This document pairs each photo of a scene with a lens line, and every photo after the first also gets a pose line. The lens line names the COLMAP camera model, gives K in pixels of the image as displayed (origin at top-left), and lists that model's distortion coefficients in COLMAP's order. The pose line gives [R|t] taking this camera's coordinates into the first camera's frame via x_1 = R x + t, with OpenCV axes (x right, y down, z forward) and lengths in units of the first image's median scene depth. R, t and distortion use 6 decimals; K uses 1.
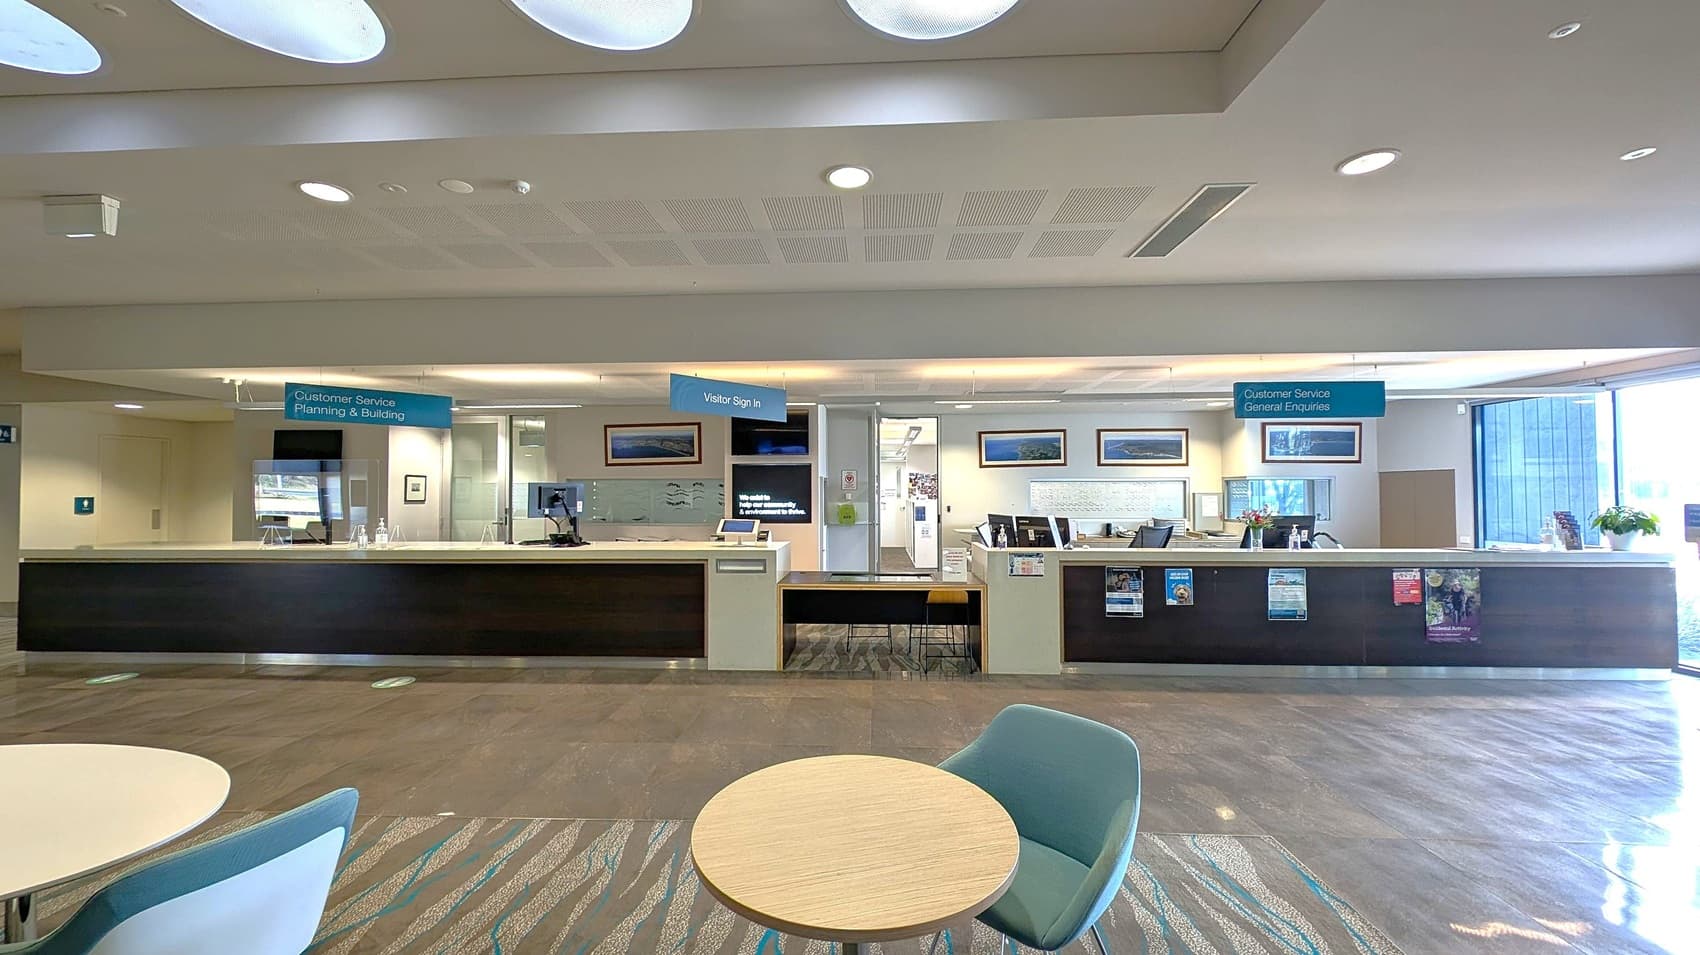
lens RADIAL K [[638.8, 0, 842.2], [0, 638.8, 479.8], [0, 0, 1]] dist [0.001093, -0.002012]
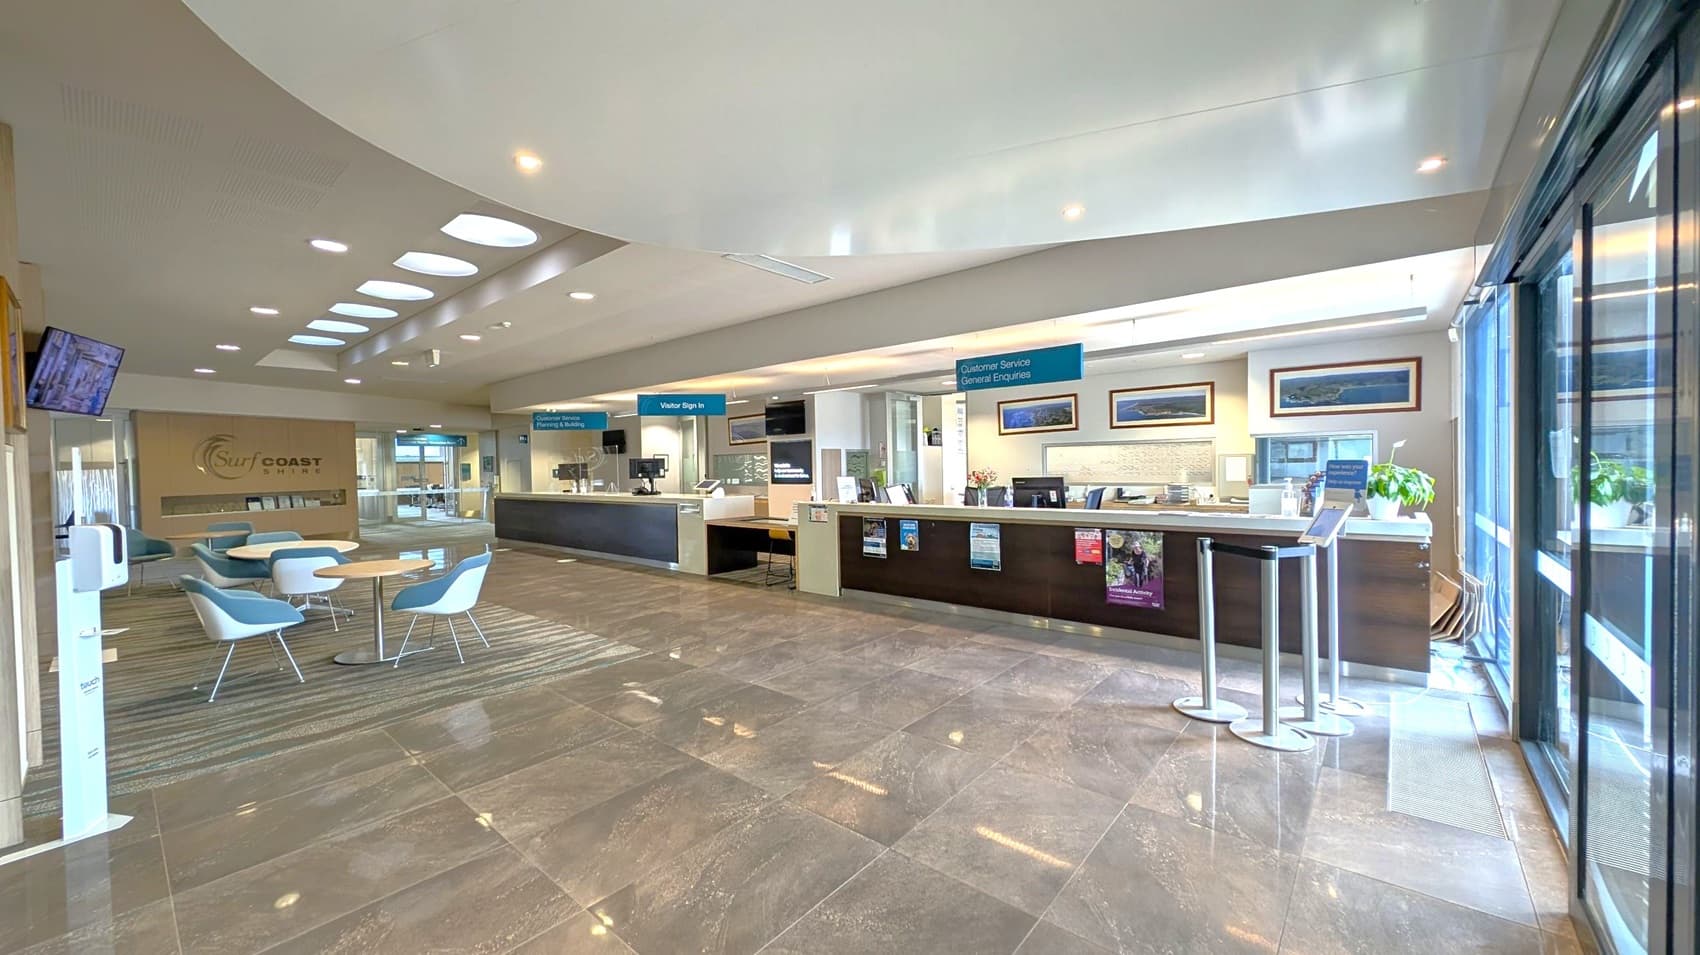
lens RADIAL K [[638.8, 0, 844.0], [0, 638.8, 480.6], [0, 0, 1]] dist [0.001093, -0.002012]
pose [[0.795276, 0.002273, -0.606243, 1.104600], [0.028405, 0.998755, 0.041006, 0.009360], [0.605581, -0.049832, 0.794222, -0.034958]]
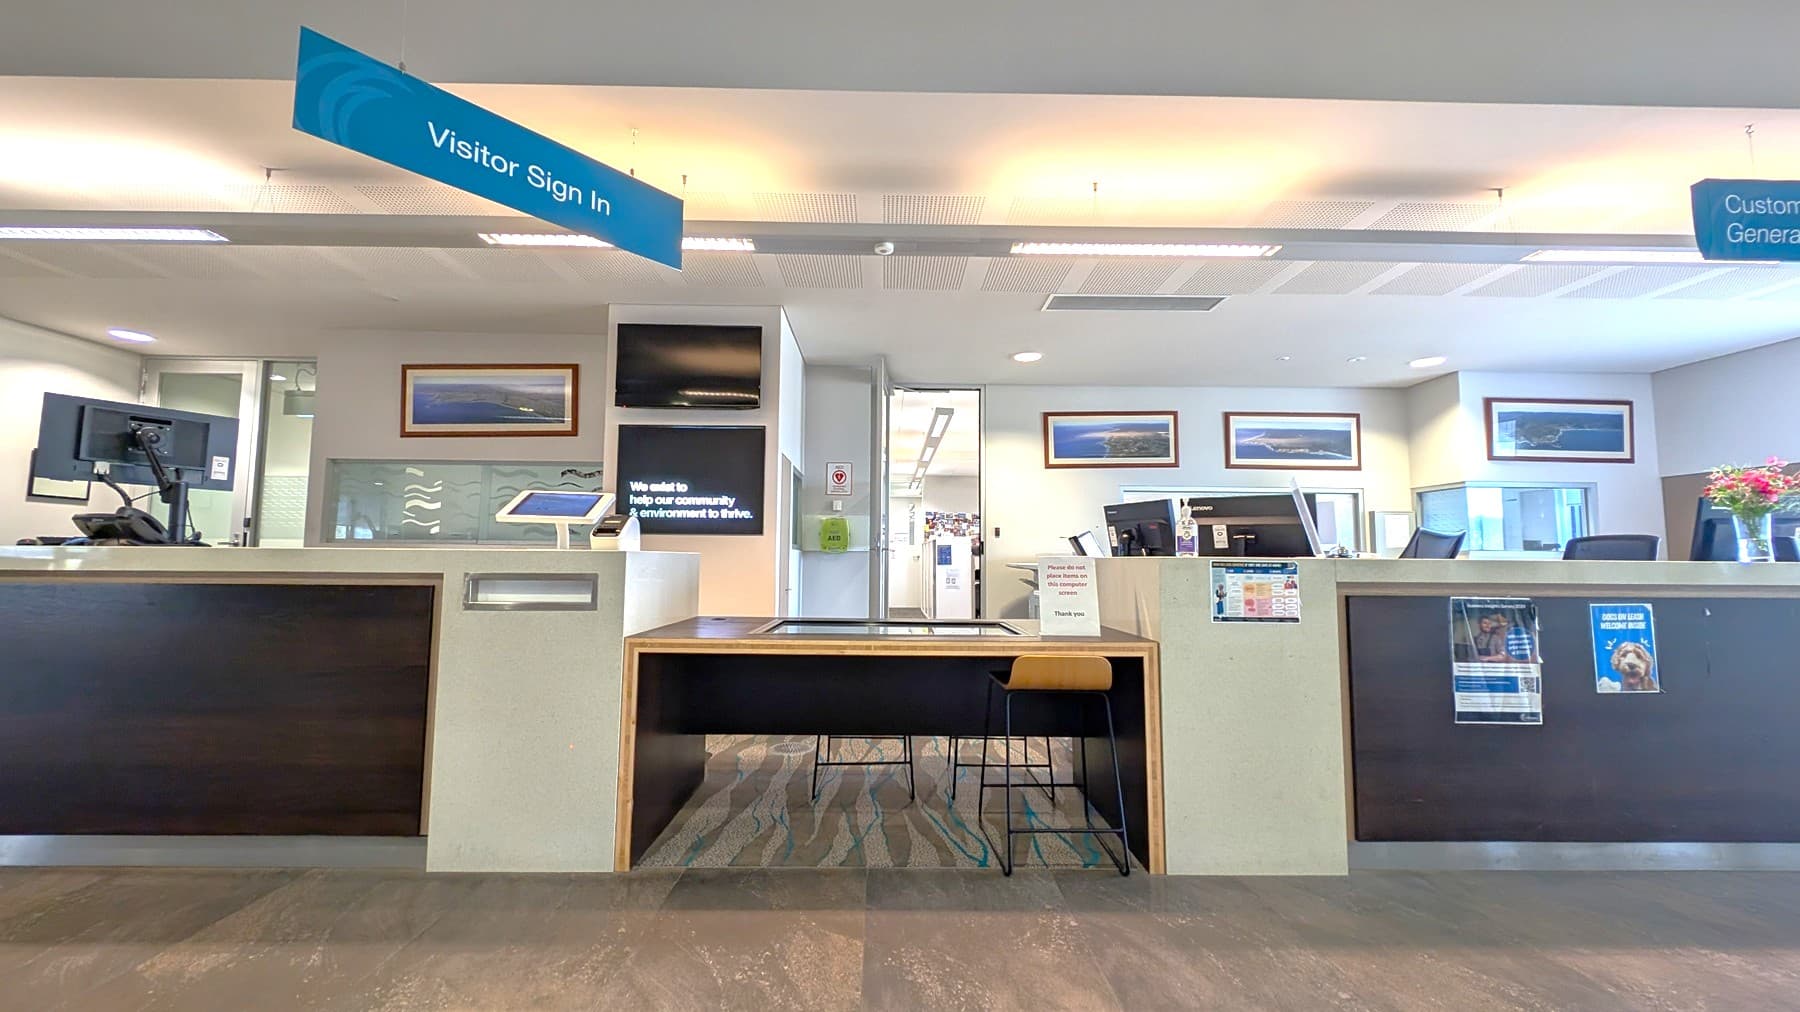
lens RADIAL K [[676.3, 0, 893.9], [0, 676.3, 507.8], [0, 0, 1]] dist [0.001093, -0.002012]
pose [[0.997545, 0.016517, 0.068047, 0.031305], [-0.012552, 0.998220, -0.058296, 0.103530], [-0.068889, 0.057299, 0.995978, 0.567395]]
